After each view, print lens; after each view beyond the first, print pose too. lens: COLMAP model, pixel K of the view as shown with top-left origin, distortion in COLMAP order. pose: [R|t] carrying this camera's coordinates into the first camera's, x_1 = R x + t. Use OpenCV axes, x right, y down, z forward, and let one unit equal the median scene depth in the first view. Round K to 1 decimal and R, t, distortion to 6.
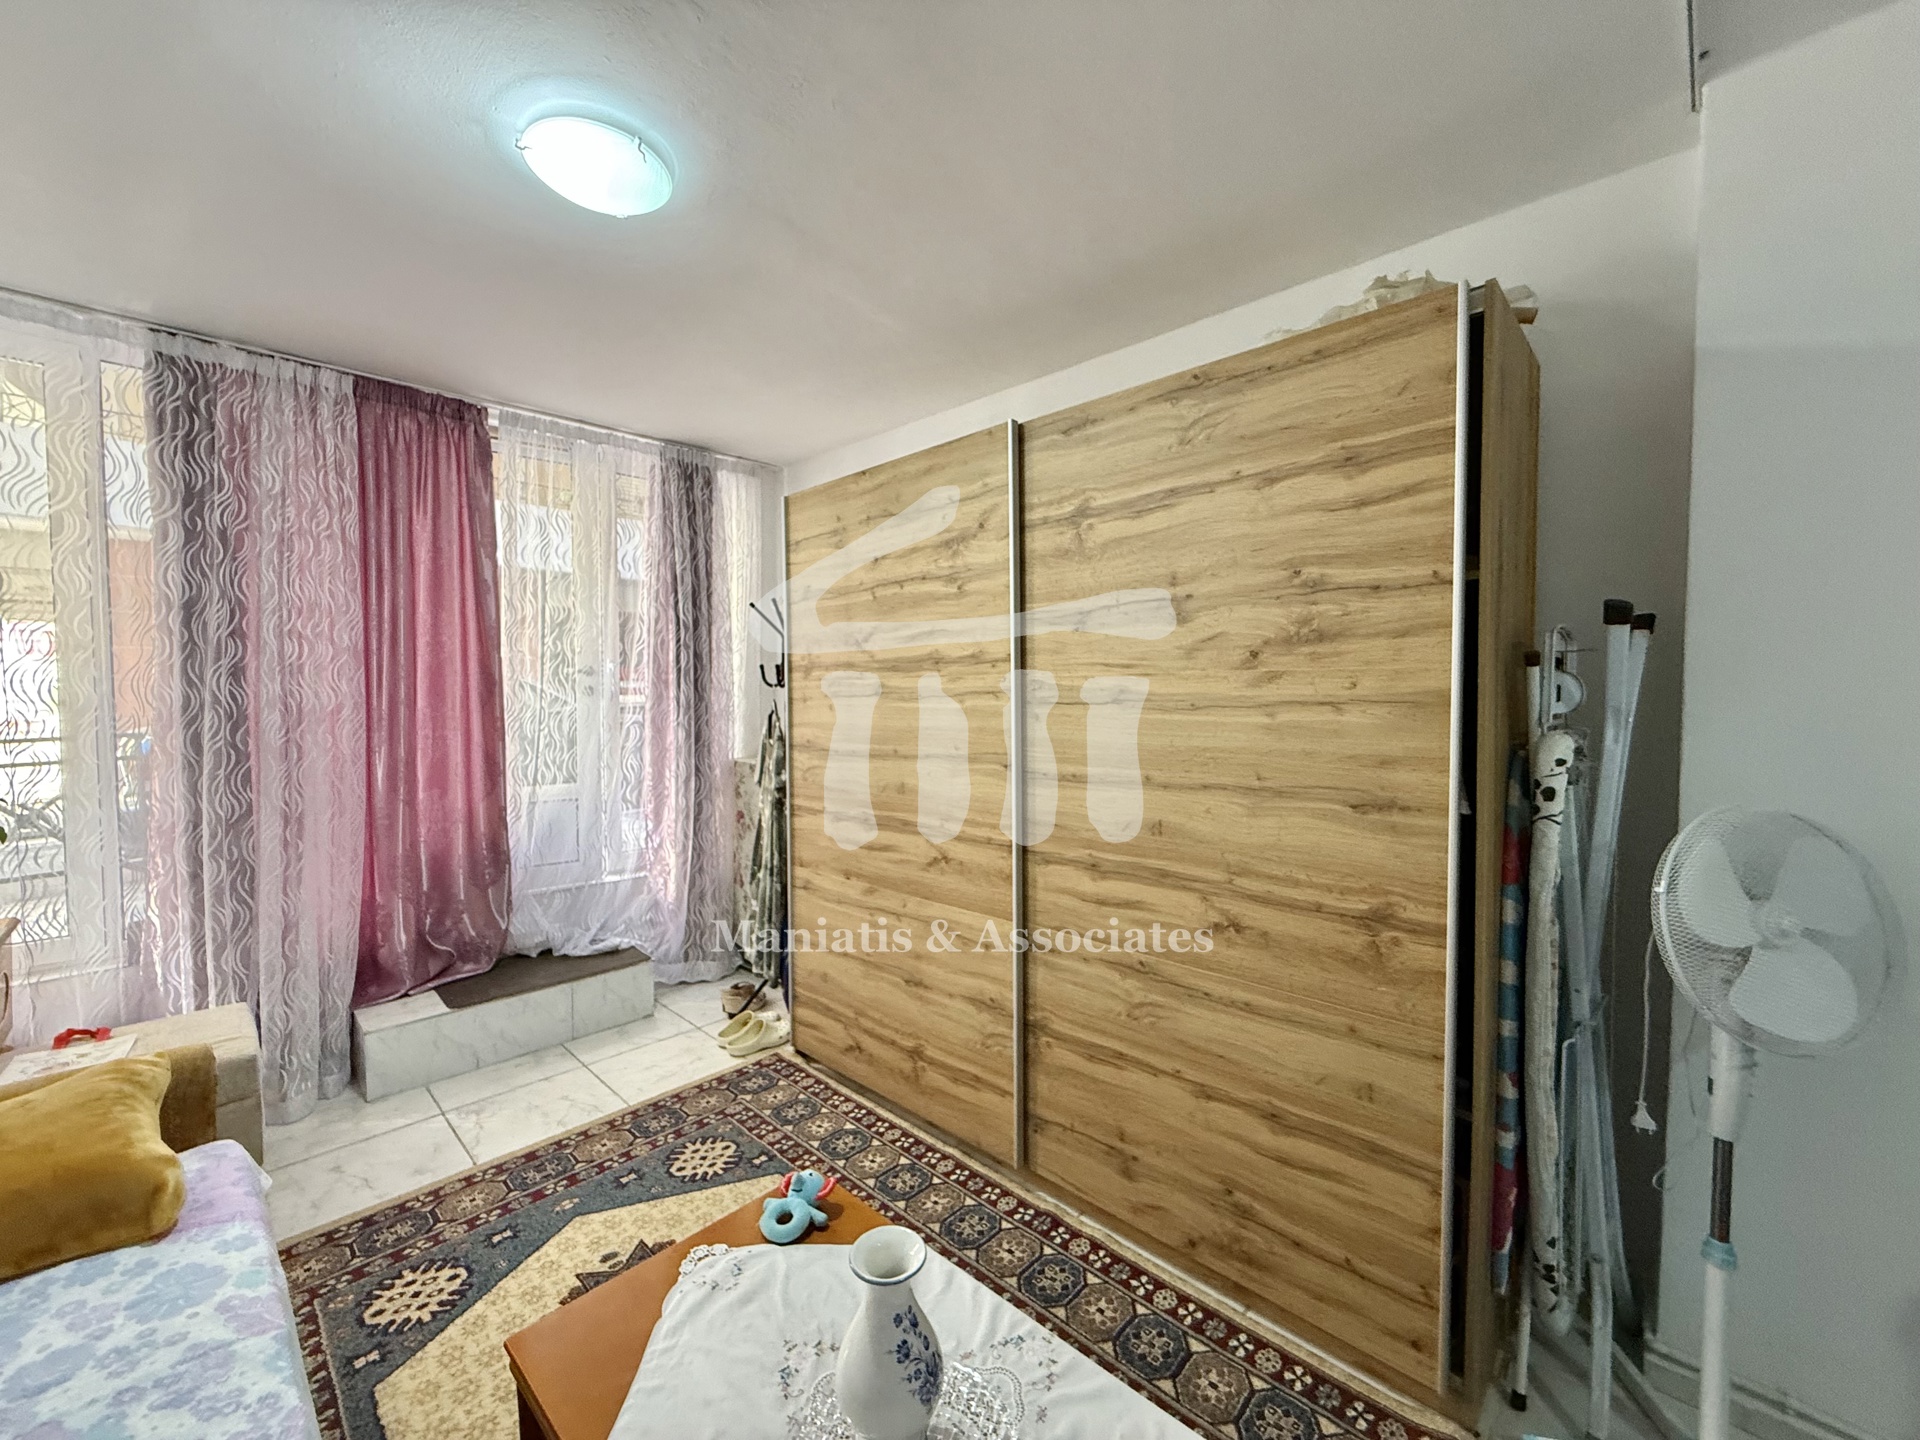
lens RADIAL K [[769.3, 0, 957.9], [0, 769.3, 717.3], [0, 0, 1]] dist [-0.000693, -0.000004]
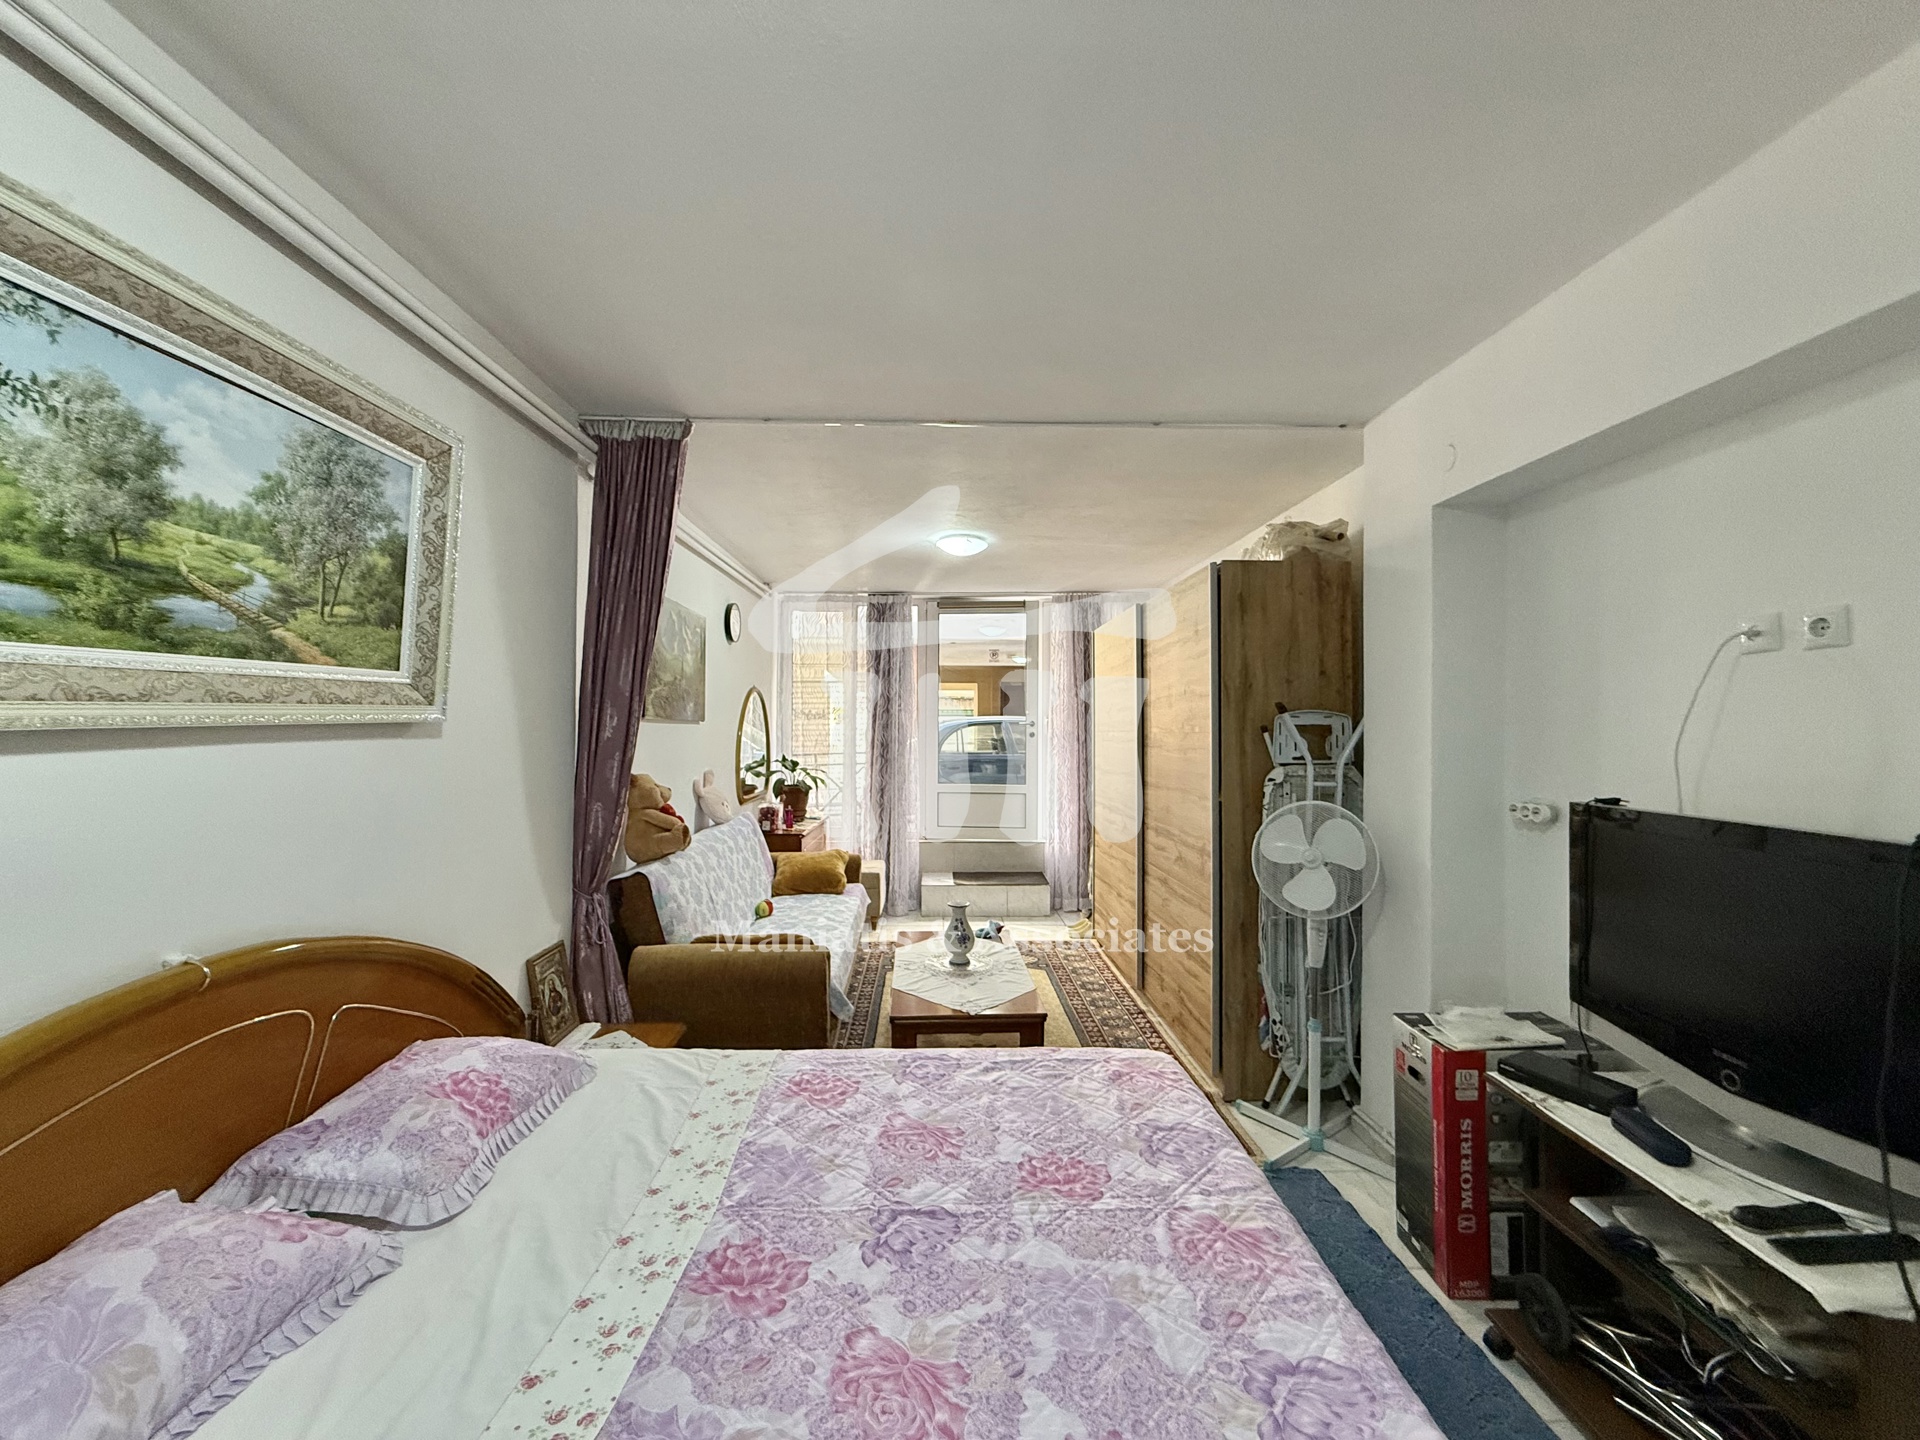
lens RADIAL K [[769.3, 0, 949.5], [0, 769.3, 720.8], [0, 0, 1]] dist [-0.000693, -0.000004]
pose [[0.713381, -0.001267, -0.700775, 1.291041], [-0.029774, 0.999041, -0.032116, -0.006433], [0.700143, 0.043776, 0.712659, -0.858939]]
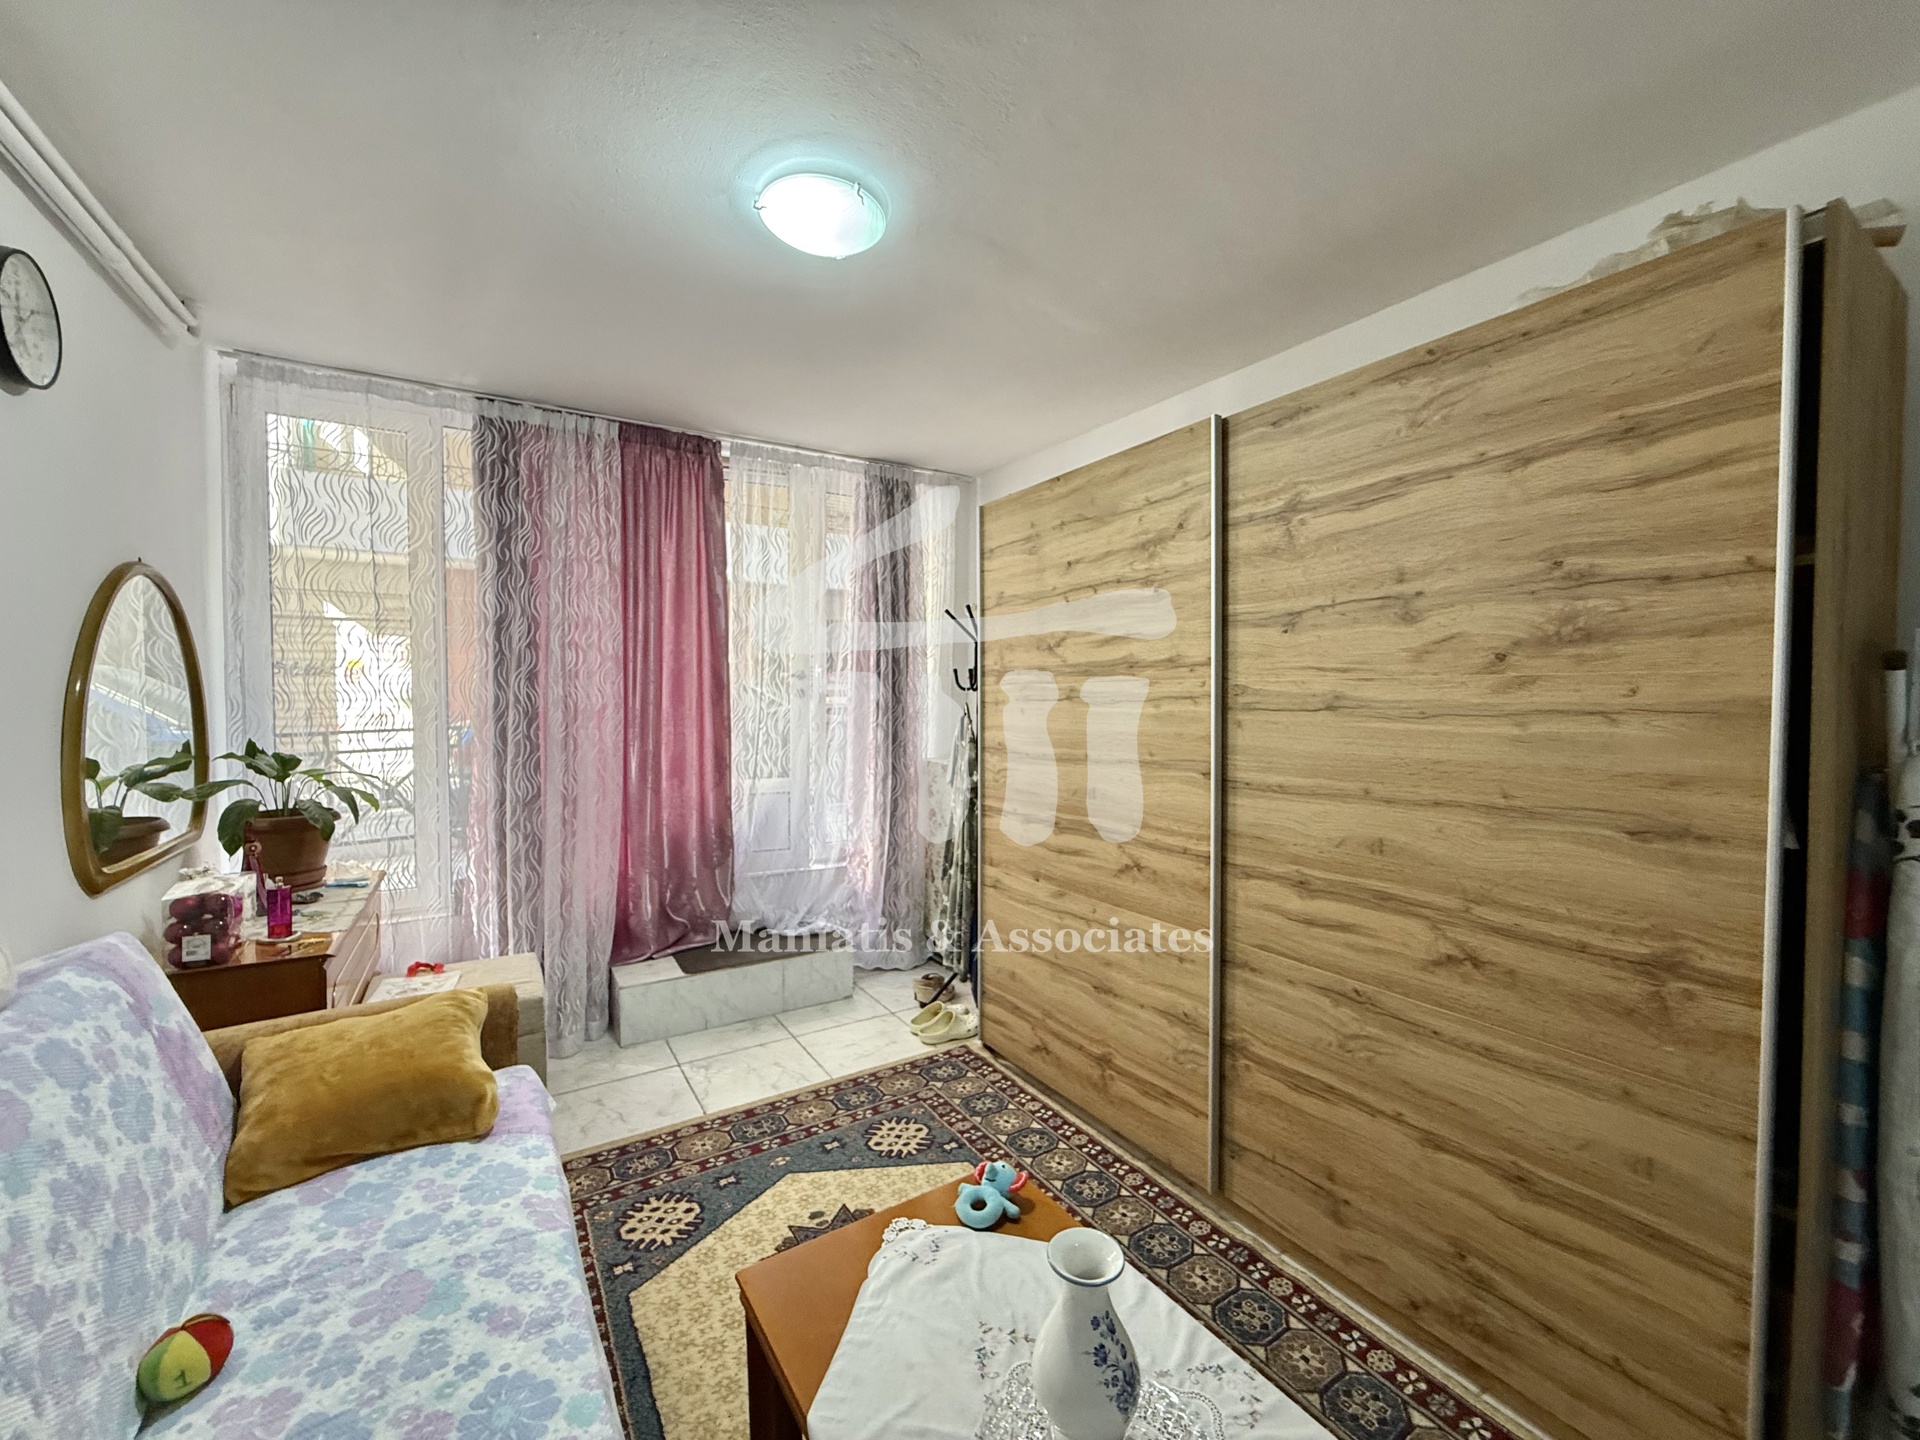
lens RADIAL K [[769.3, 0, 954.5], [0, 769.3, 717.3], [0, 0, 1]] dist [-0.000693, -0.000004]
pose [[0.971468, 0.011939, -0.236869, -0.016507], [-0.012874, 0.999914, -0.002400, -0.001573], [0.236820, 0.005381, 0.971539, -0.014378]]
